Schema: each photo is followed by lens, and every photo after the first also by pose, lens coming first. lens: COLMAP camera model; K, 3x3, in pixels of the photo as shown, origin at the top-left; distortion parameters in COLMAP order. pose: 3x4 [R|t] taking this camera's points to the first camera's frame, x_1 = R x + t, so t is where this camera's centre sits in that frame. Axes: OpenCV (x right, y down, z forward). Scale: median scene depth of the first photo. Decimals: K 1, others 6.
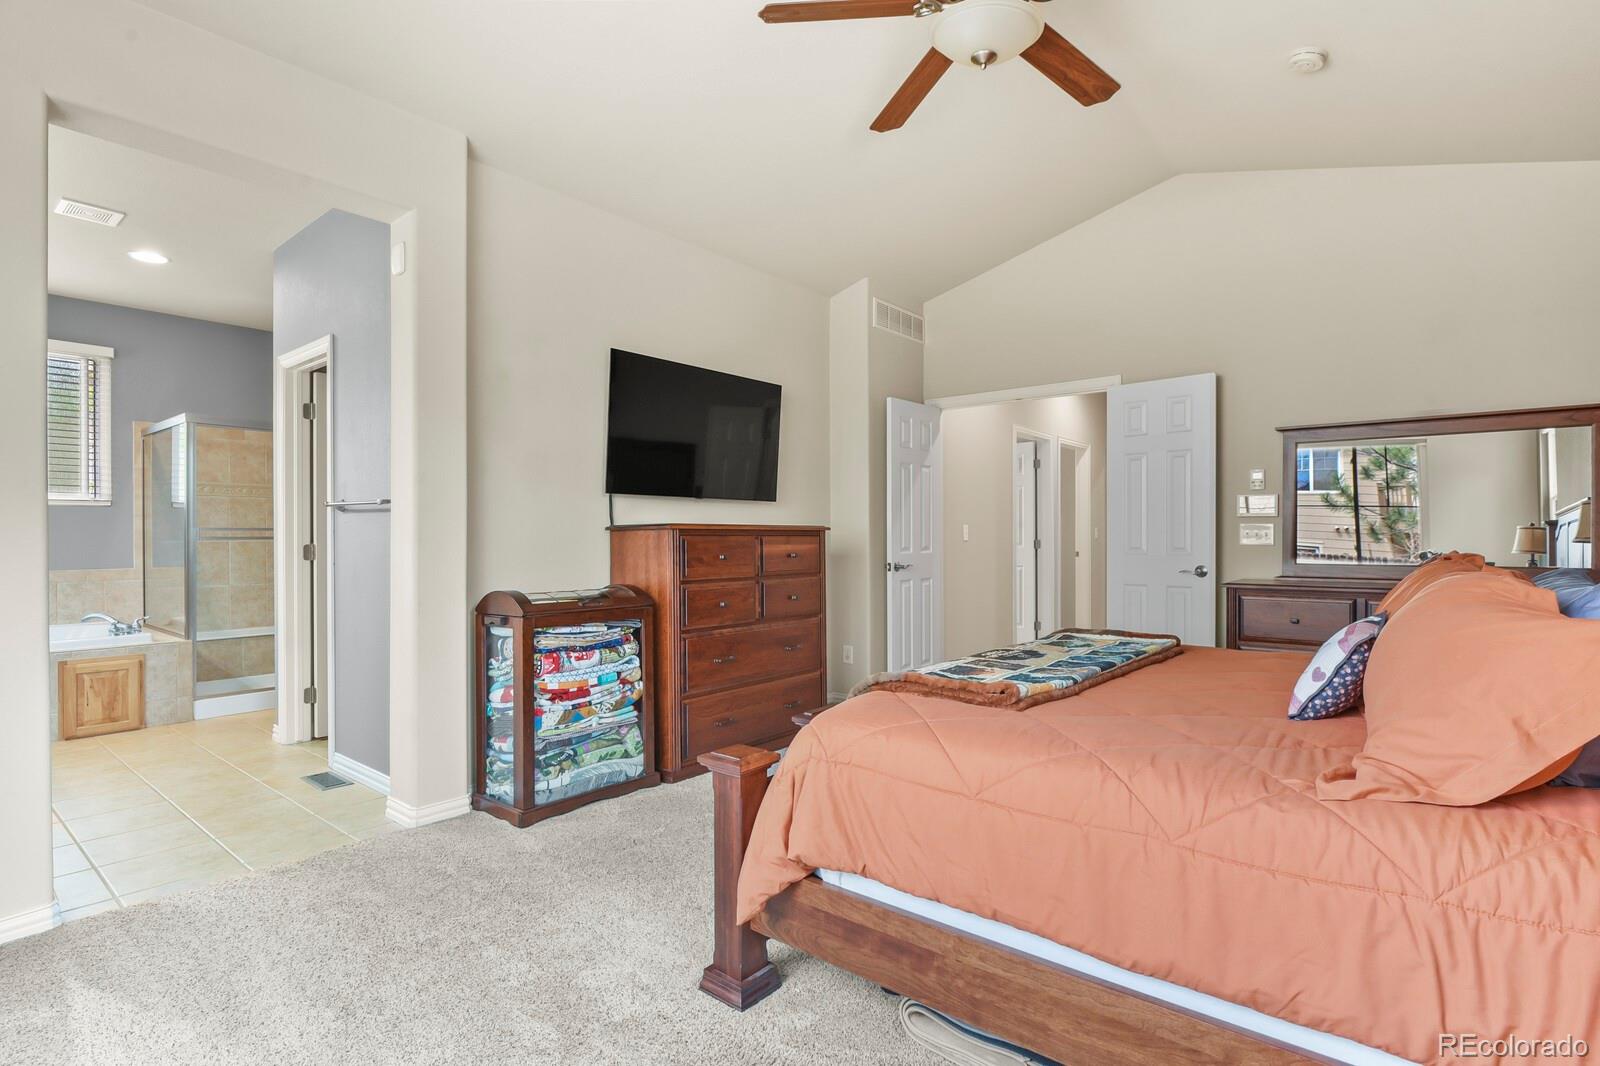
lens RADIAL K [[773.2, 0, 801.8], [0, 773.2, 538.0], [0, 0, 1]] dist [-0.011870, -0.001378]
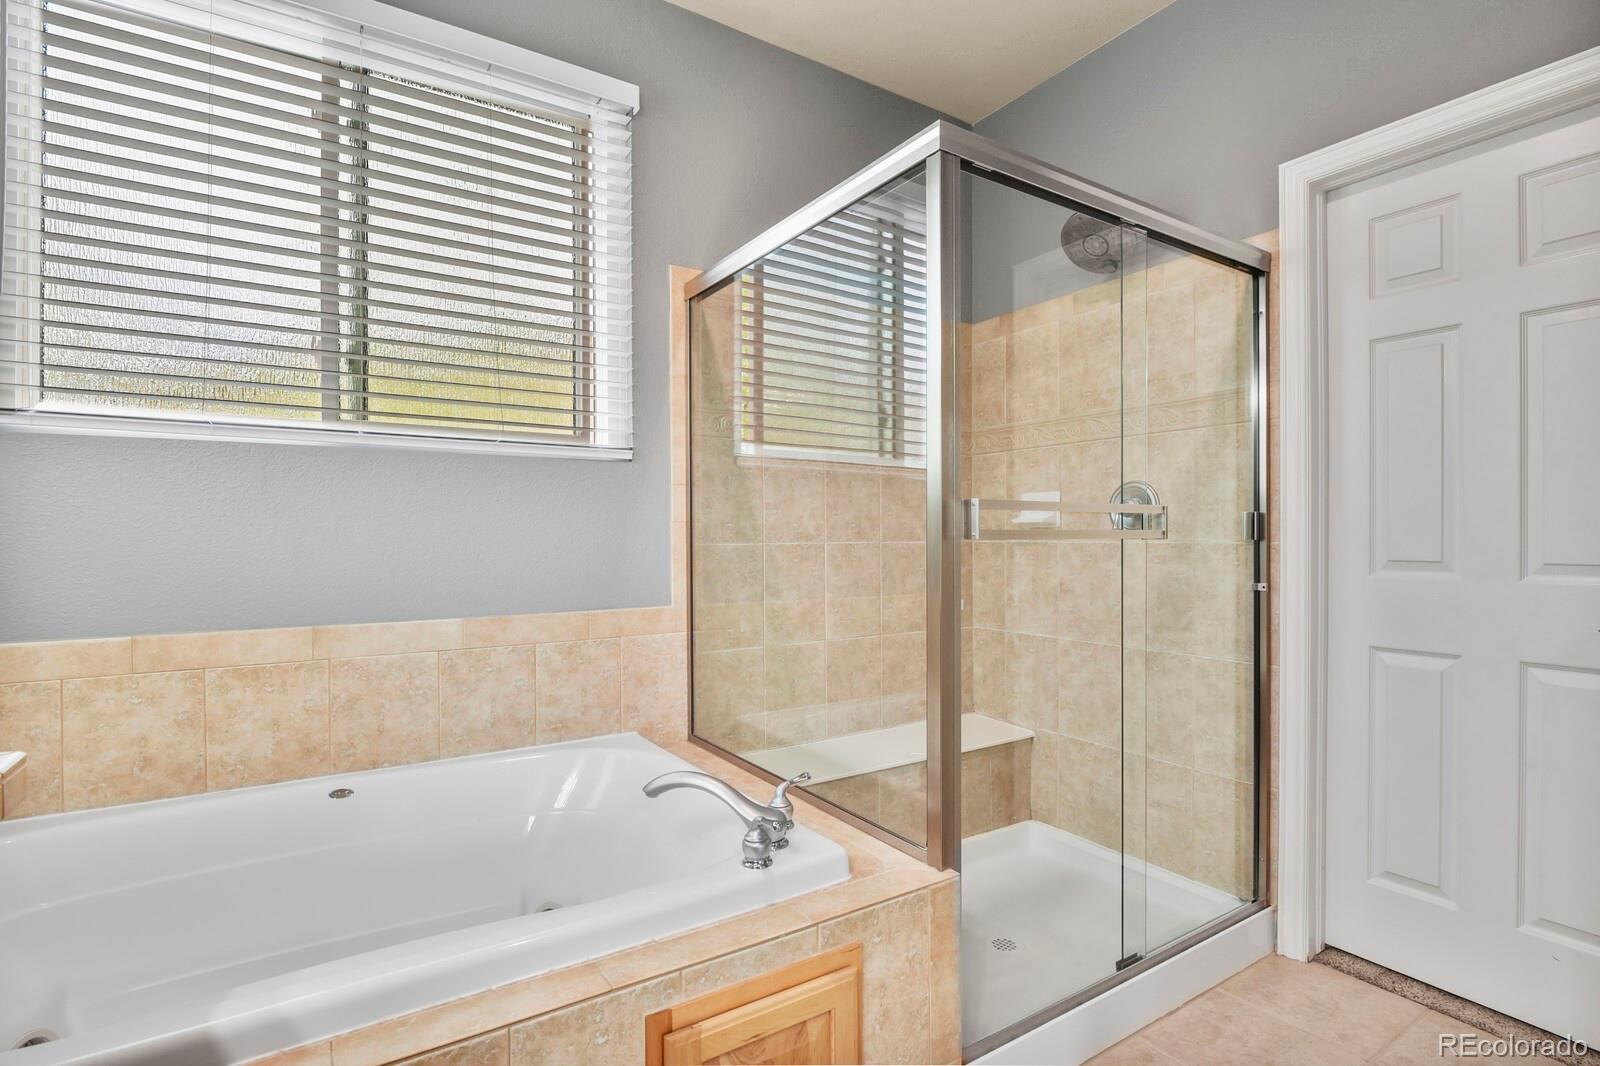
lens RADIAL K [[773.2, 0, 804.6], [0, 773.2, 540.2], [0, 0, 1]] dist [-0.011870, -0.001378]
pose [[0.951266, 0.003668, -0.308349, -0.786937], [-0.002611, 0.999989, 0.003838, 0.000726], [0.308360, -0.002846, 0.951266, 0.719070]]
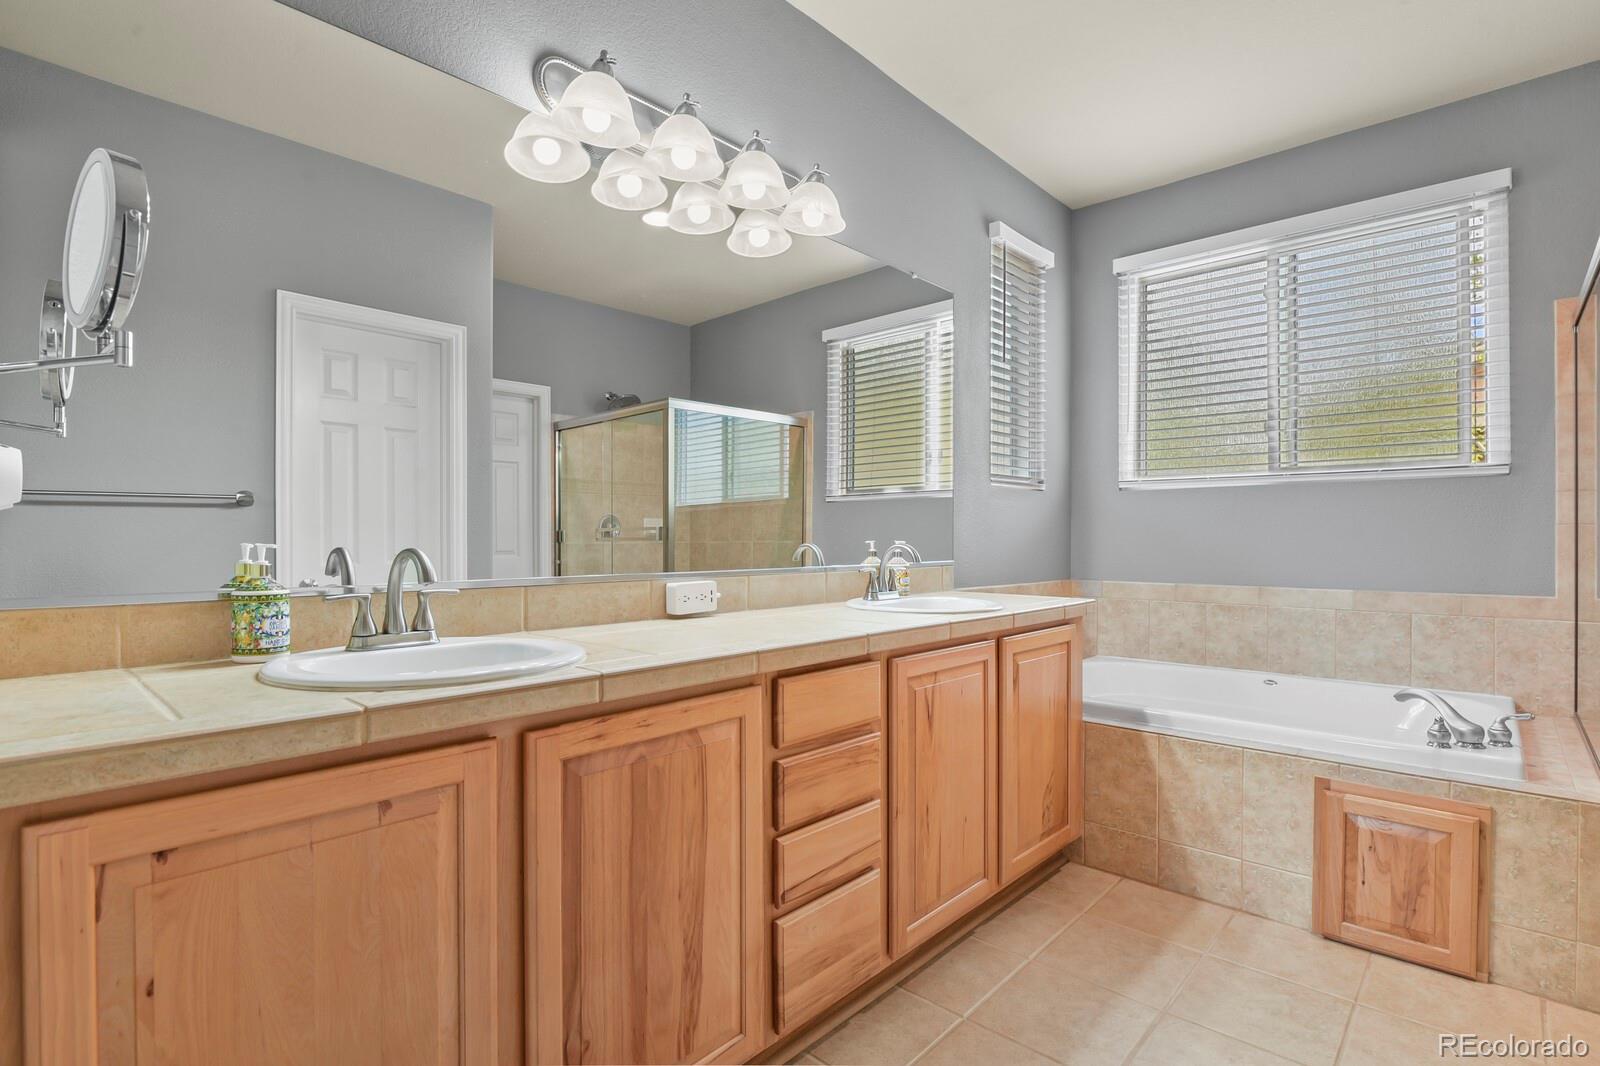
lens RADIAL K [[773.2, 0, 805.0], [0, 773.2, 537.0], [0, 0, 1]] dist [-0.011870, -0.001378]
pose [[-0.062664, 0.002607, -0.998031, -0.411806], [-0.003392, 0.999990, 0.002825, 0.001097], [0.998029, 0.003563, -0.062655, 0.644202]]
